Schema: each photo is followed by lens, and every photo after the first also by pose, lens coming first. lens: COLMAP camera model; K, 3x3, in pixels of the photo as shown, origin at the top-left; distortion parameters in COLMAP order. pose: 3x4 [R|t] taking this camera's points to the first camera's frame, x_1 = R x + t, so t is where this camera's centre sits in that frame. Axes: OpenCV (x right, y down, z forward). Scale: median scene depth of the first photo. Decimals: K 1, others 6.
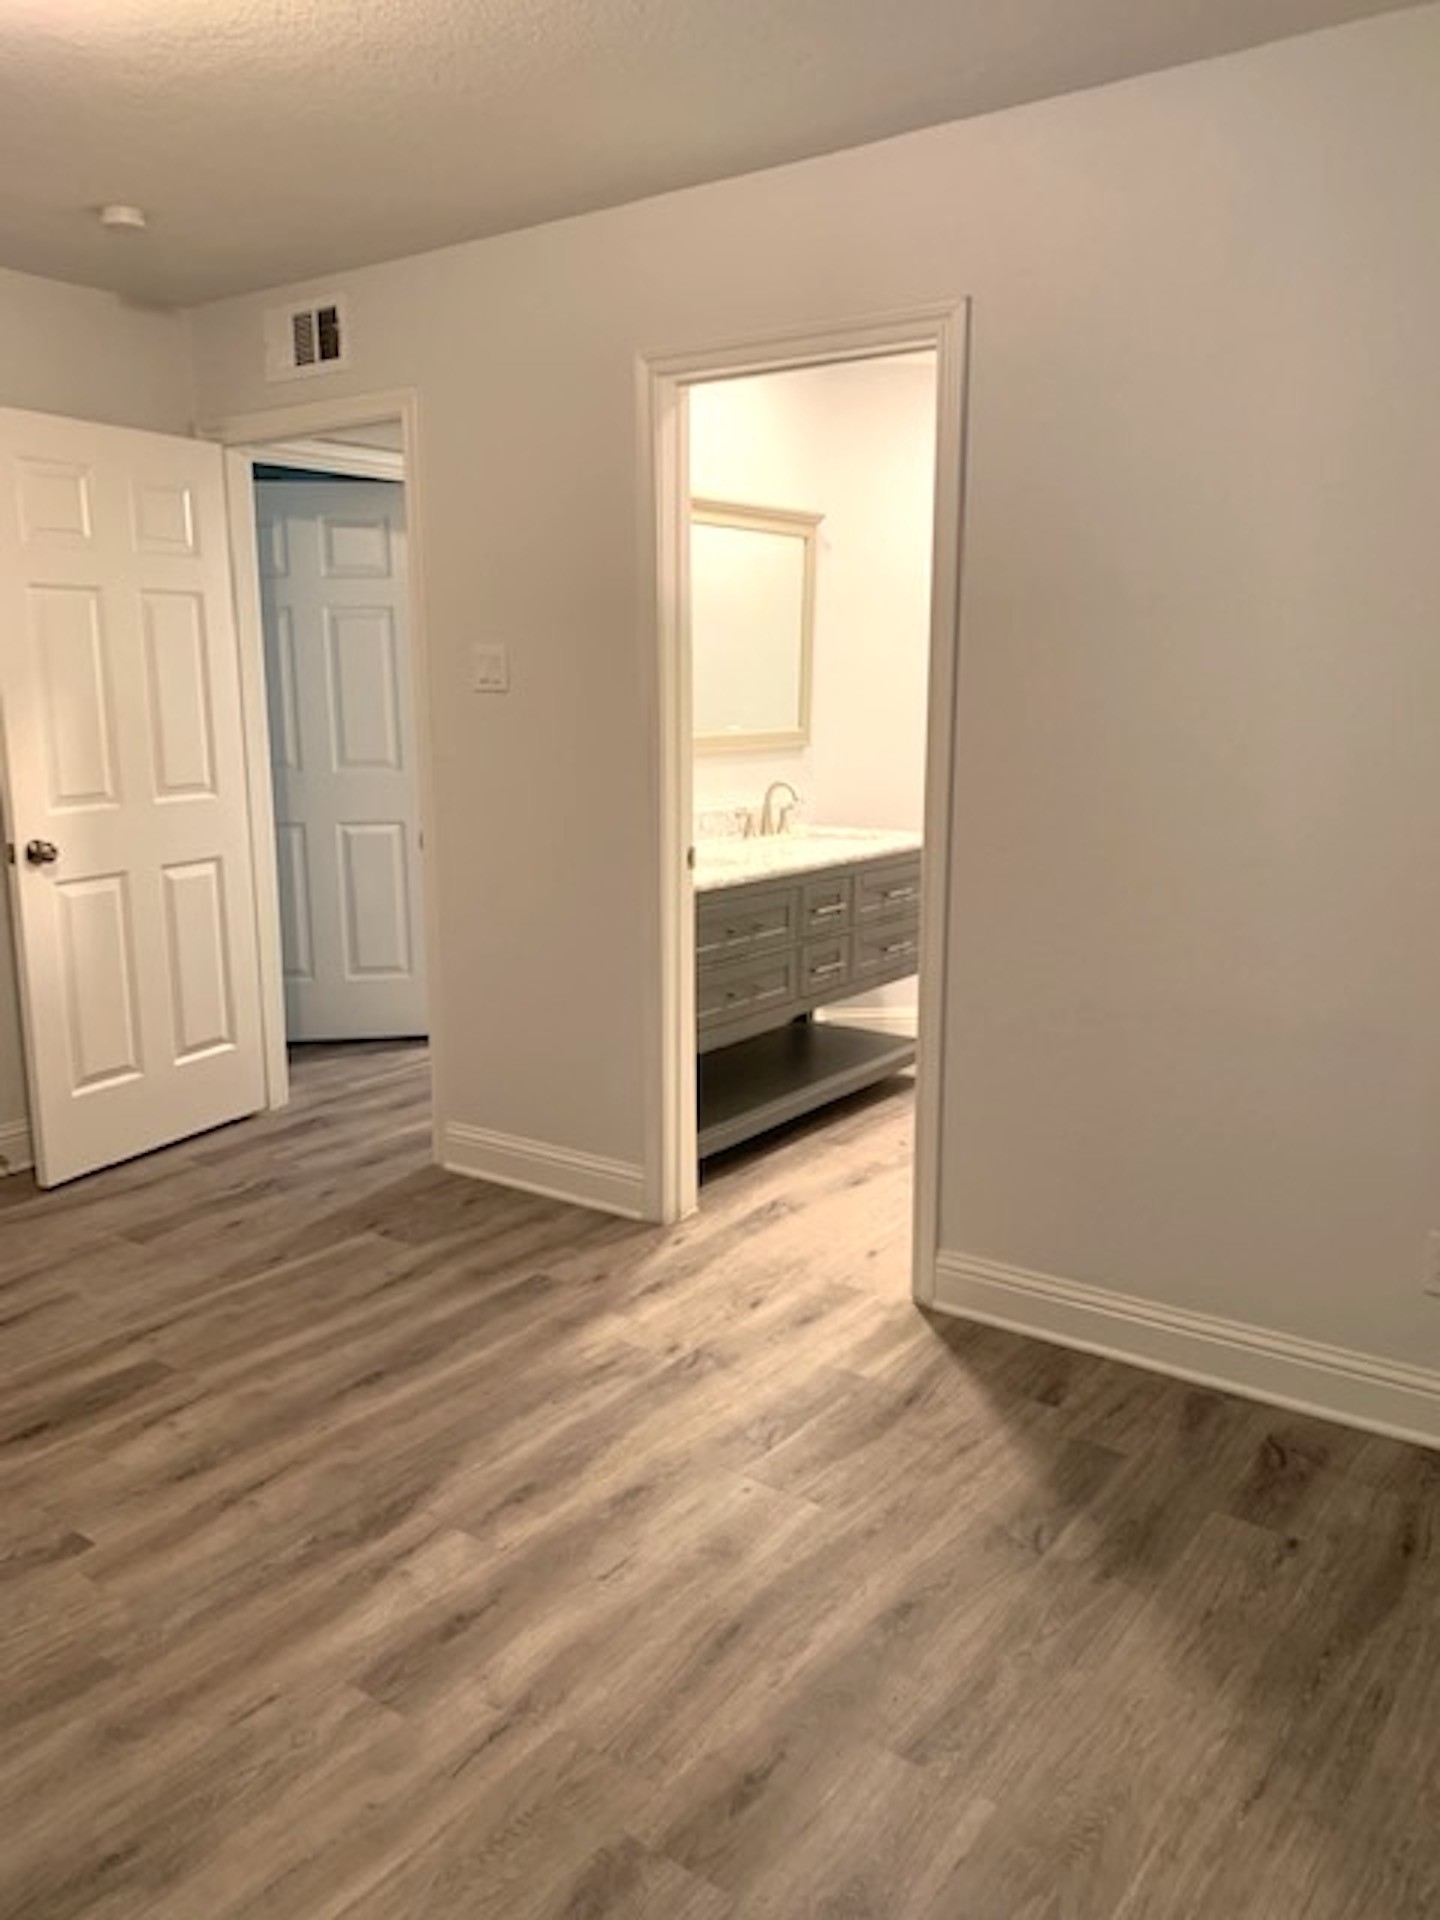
lens RADIAL K [[1449.3, 0, 720.7], [0, 1449.3, 961.1], [0, 0, 1]] dist [0.015644, -0.032716]
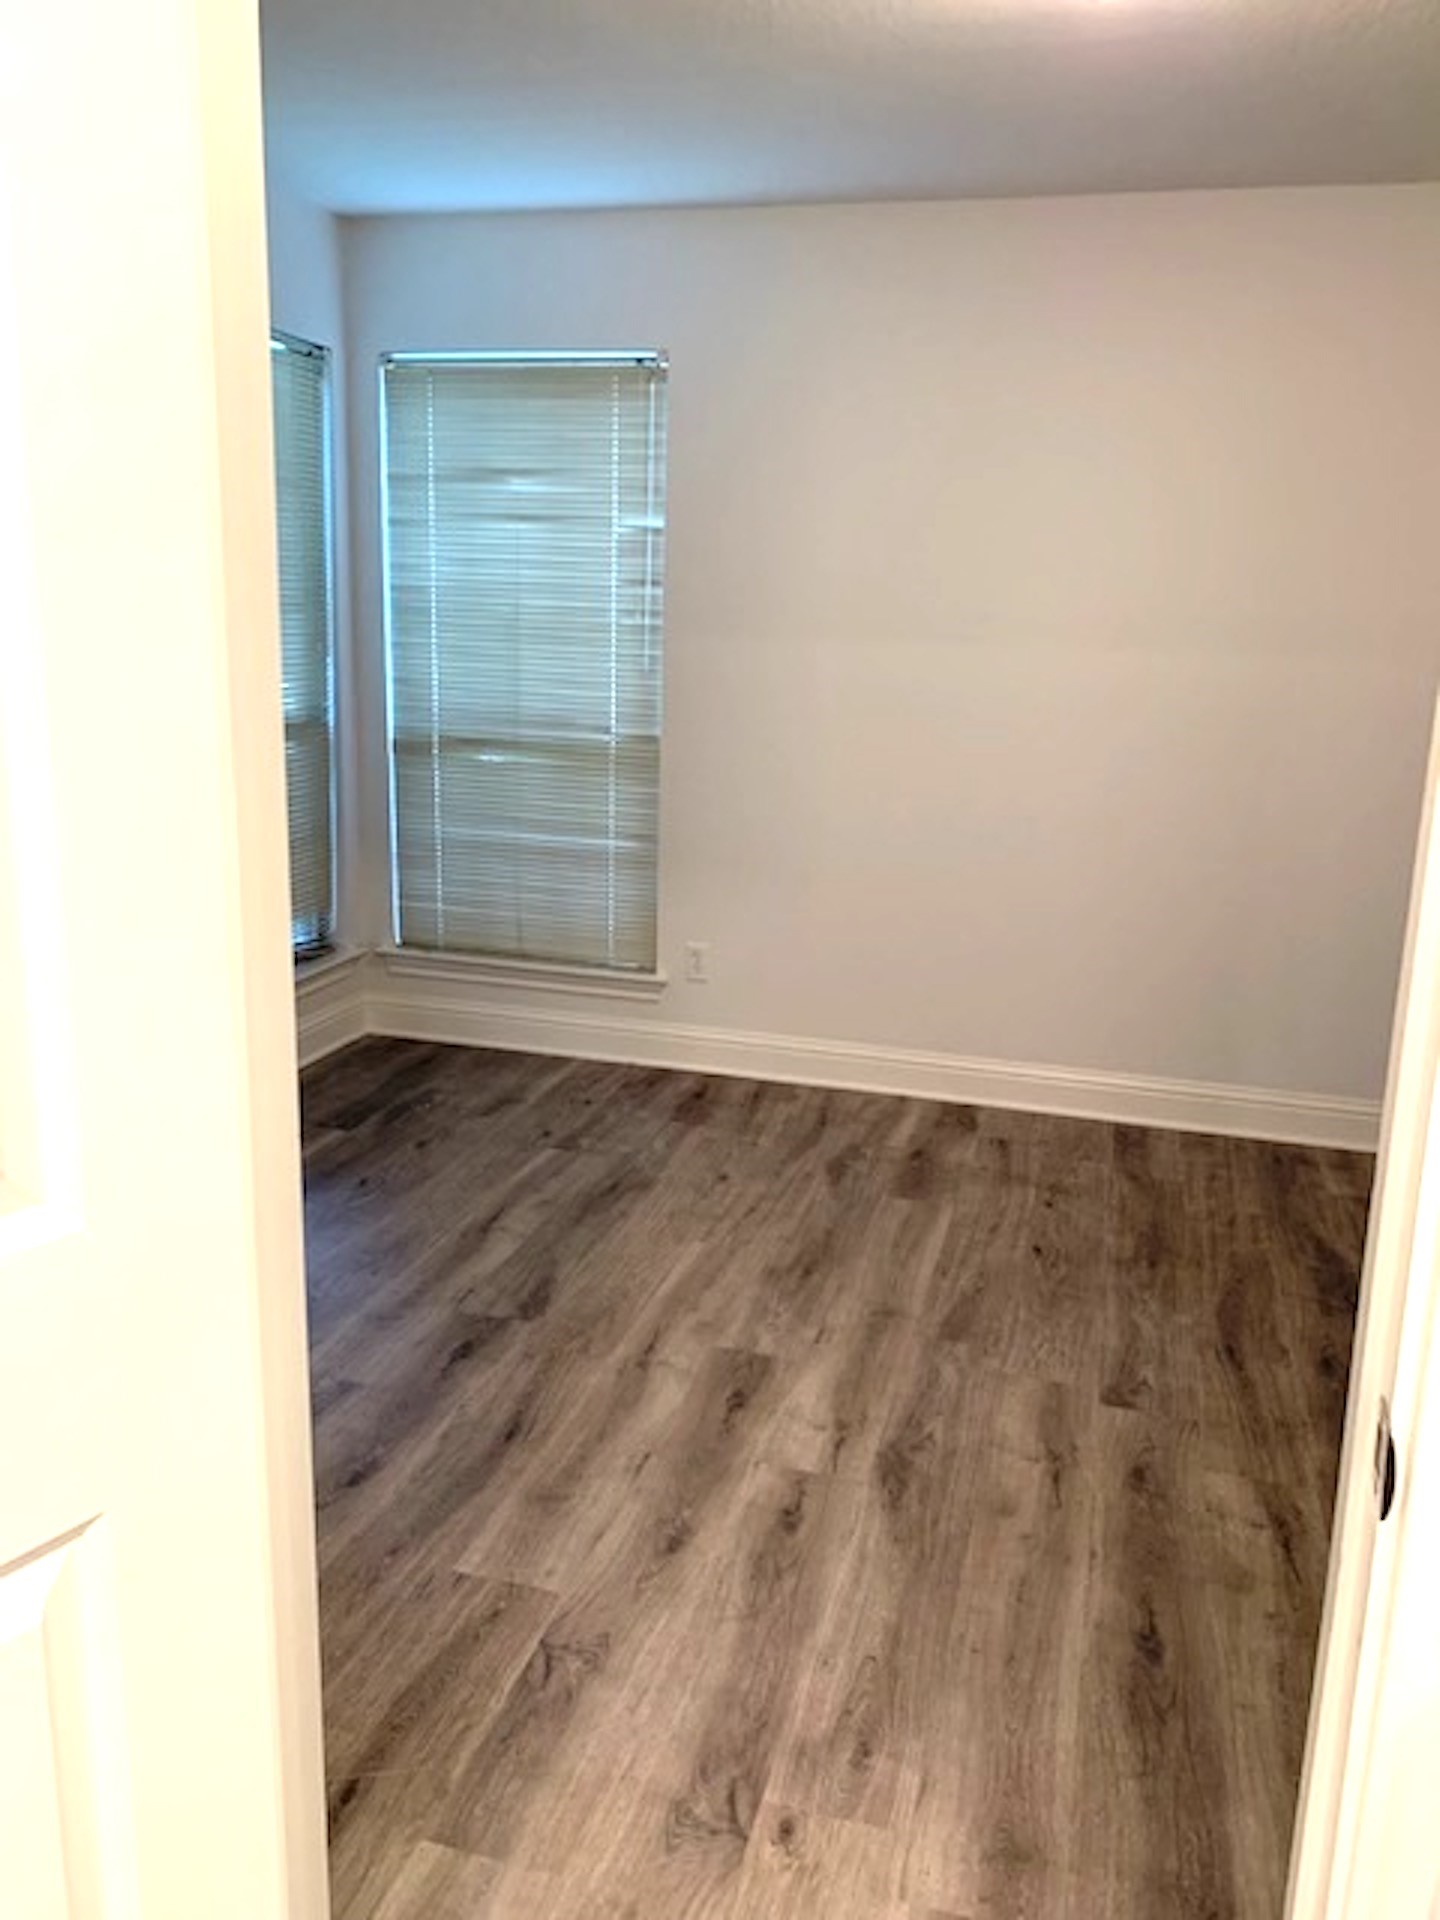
lens RADIAL K [[1449.3, 0, 721.4], [0, 1449.3, 958.8], [0, 0, 1]] dist [0.015644, -0.032716]
pose [[-0.933827, 0.052883, -0.353794, 0.207635], [-0.101352, 0.909374, 0.403443, -0.315003], [0.343066, 0.412604, -0.843839, 1.632376]]
